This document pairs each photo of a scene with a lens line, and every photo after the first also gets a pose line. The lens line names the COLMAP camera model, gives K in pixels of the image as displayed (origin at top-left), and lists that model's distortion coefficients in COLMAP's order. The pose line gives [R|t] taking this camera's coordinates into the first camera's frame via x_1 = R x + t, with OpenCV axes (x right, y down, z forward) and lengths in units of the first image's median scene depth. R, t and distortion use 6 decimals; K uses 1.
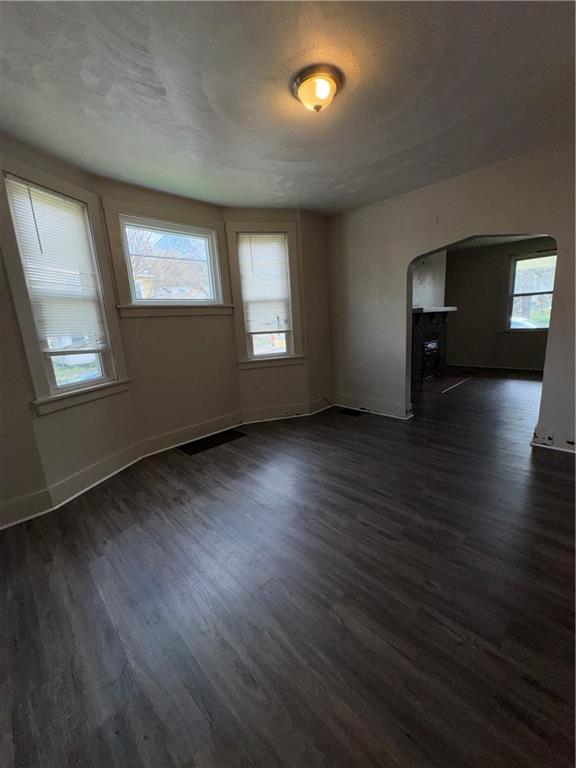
lens RADIAL K [[307.2, 0, 289.5], [0, 307.2, 384.6], [0, 0, 1]] dist [-0.002242, 0.000898]
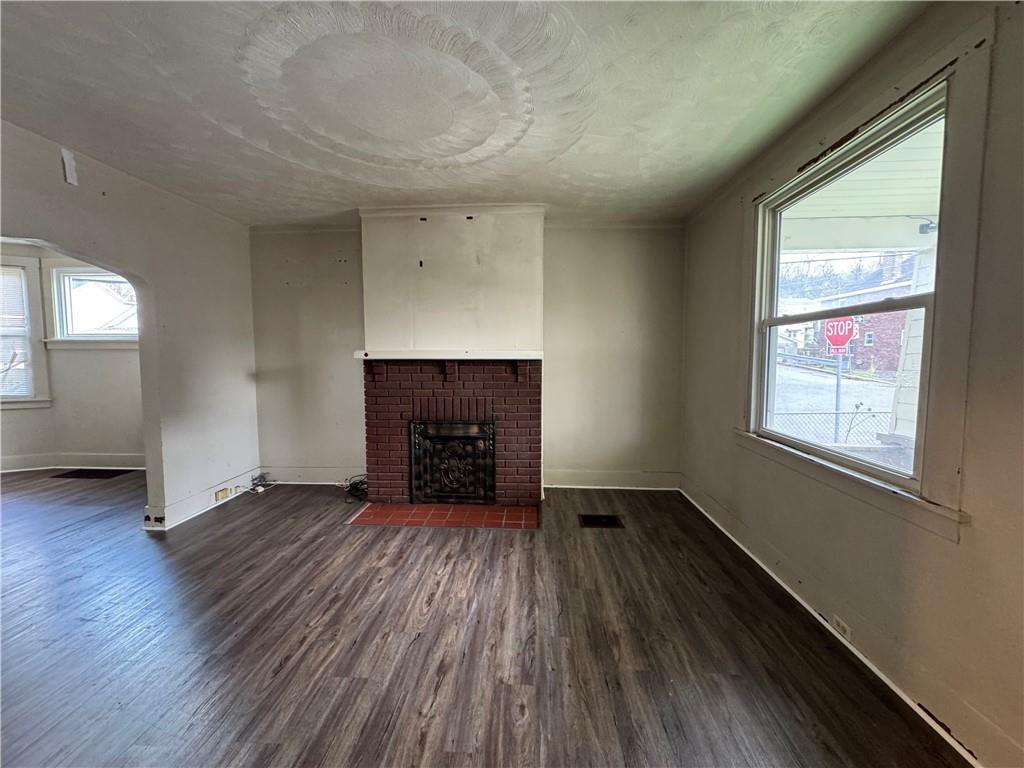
lens RADIAL K [[409.6, 0, 514.8], [0, 409.6, 385.6], [0, 0, 1]] dist [-0.002242, 0.000898]
pose [[0.678038, 0.112405, -0.726381, 1.549151], [-0.185684, 0.982379, -0.021306, -0.309716], [0.711186, 0.149323, 0.686962, 0.975554]]
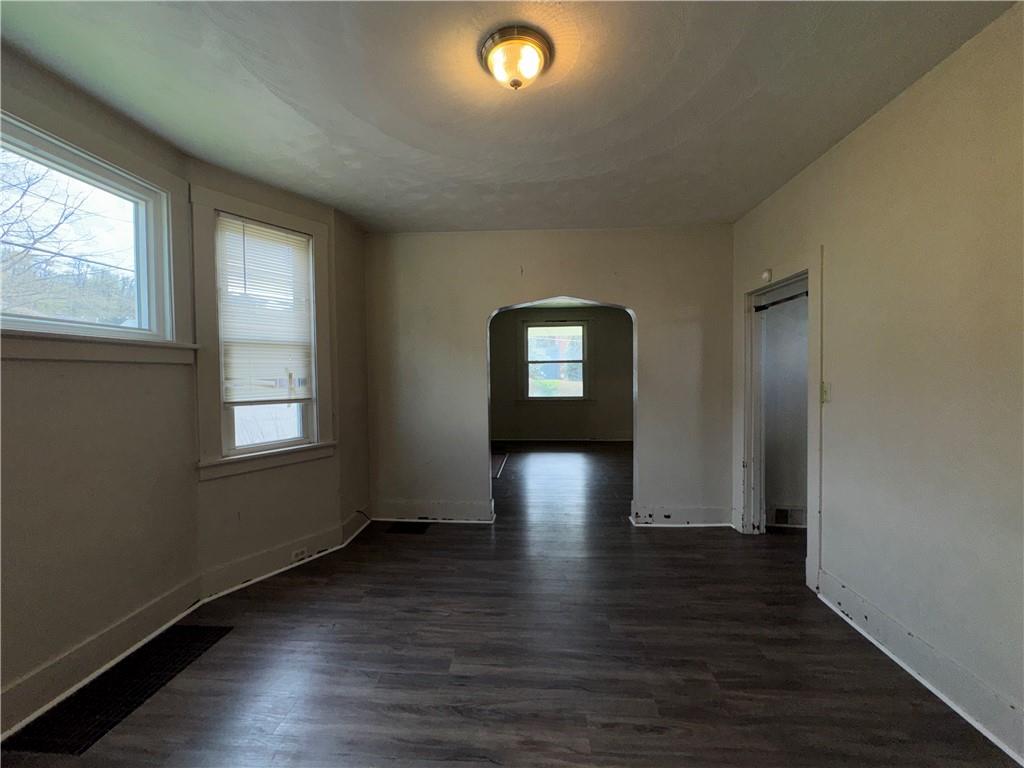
lens RADIAL K [[409.6, 0, 512.2], [0, 409.6, 382.4], [0, 0, 1]] dist [-0.002242, 0.000898]
pose [[0.749012, 0.034000, 0.661684, -0.239930], [0.103330, 0.980468, -0.167347, -0.045460], [-0.654450, 0.193716, 0.730869, 0.226097]]
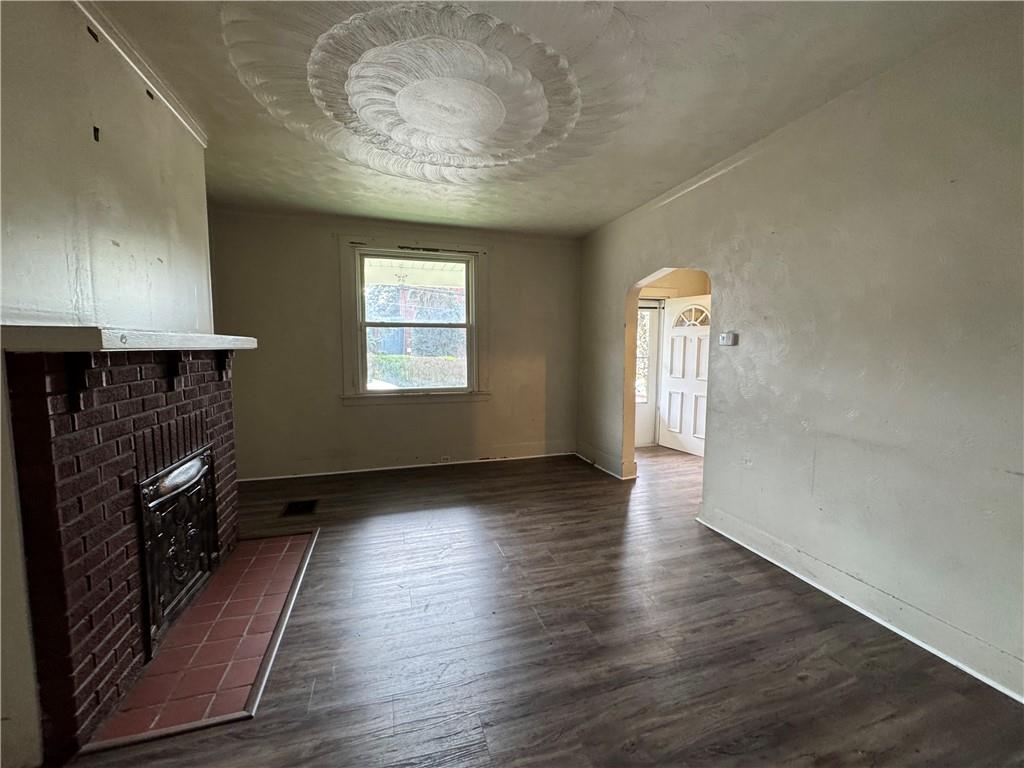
lens RADIAL K [[409.6, 0, 516.3], [0, 409.6, 380.1], [0, 0, 1]] dist [-0.002242, 0.000898]
pose [[0.442322, -0.012832, 0.896764, 0.433206], [0.152248, 0.986459, -0.060979, -0.220564], [-0.883839, 0.163503, 0.438286, 0.903661]]
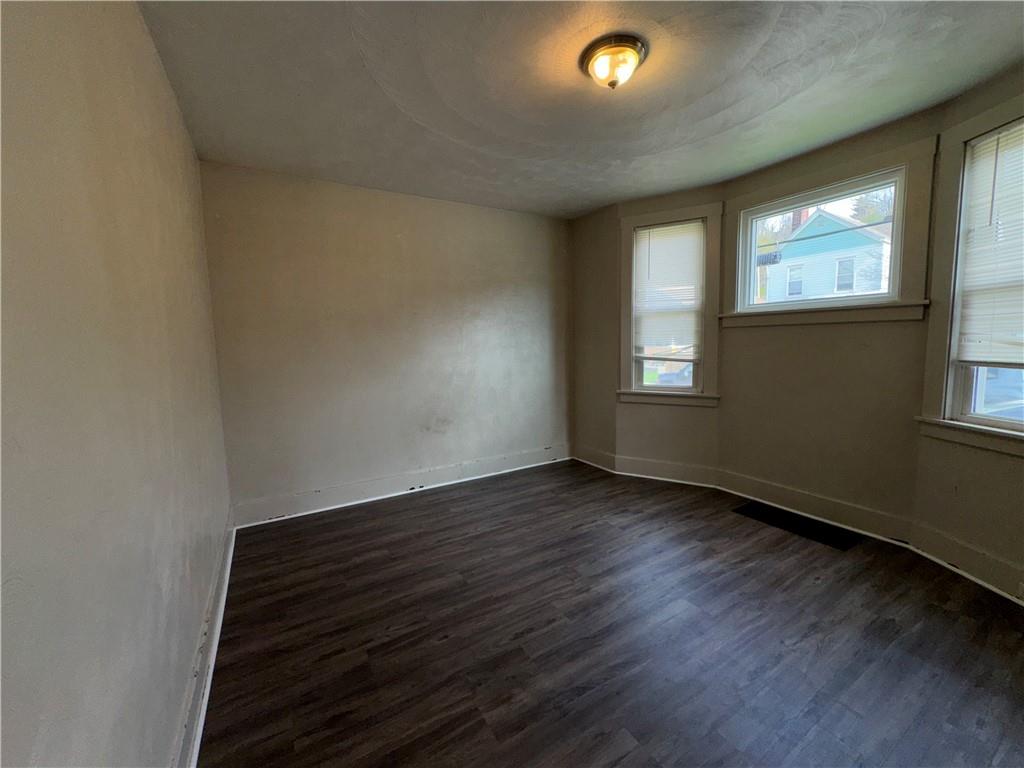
lens RADIAL K [[409.6, 0, 512.0], [0, 409.6, 381.3], [0, 0, 1]] dist [-0.002242, 0.000898]
pose [[-0.234169, 0.154303, -0.959873, 0.618077], [-0.163637, 0.966982, 0.195366, -0.158069], [0.958325, 0.202819, -0.201188, 0.539479]]
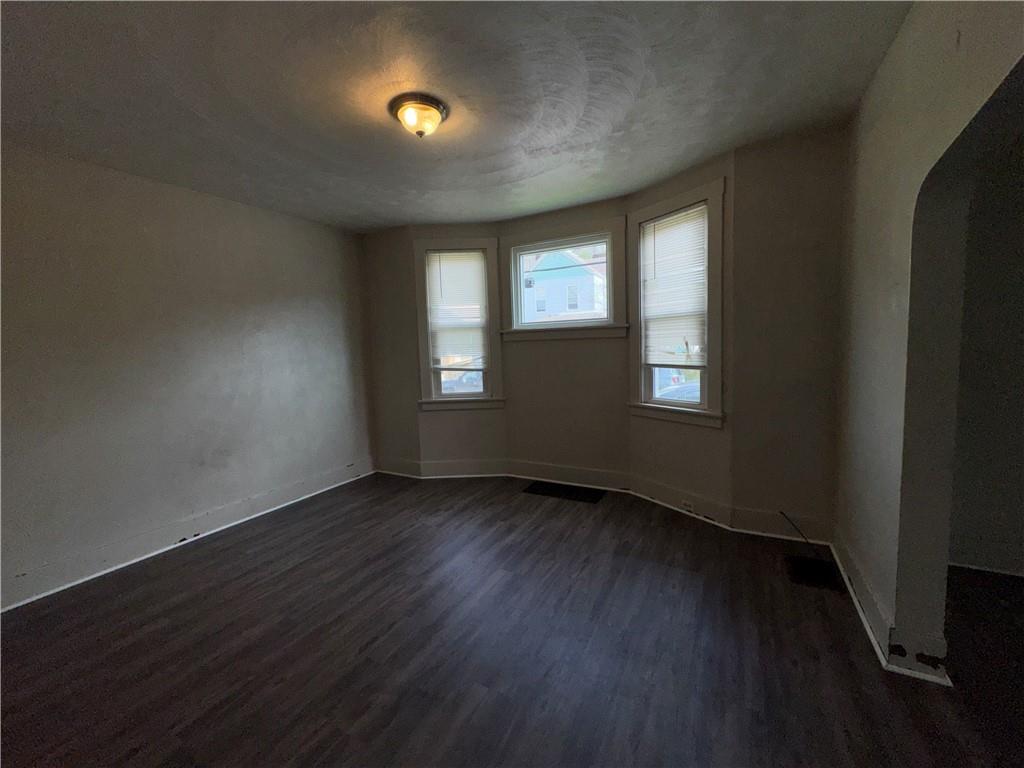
lens RADIAL K [[409.6, 0, 512.5], [0, 409.6, 381.1], [0, 0, 1]] dist [-0.002242, 0.000898]
pose [[0.290964, 0.130662, -0.947770, 0.678390], [-0.176467, 0.980963, 0.081063, -0.161491], [0.940319, 0.143664, 0.308482, 0.477276]]
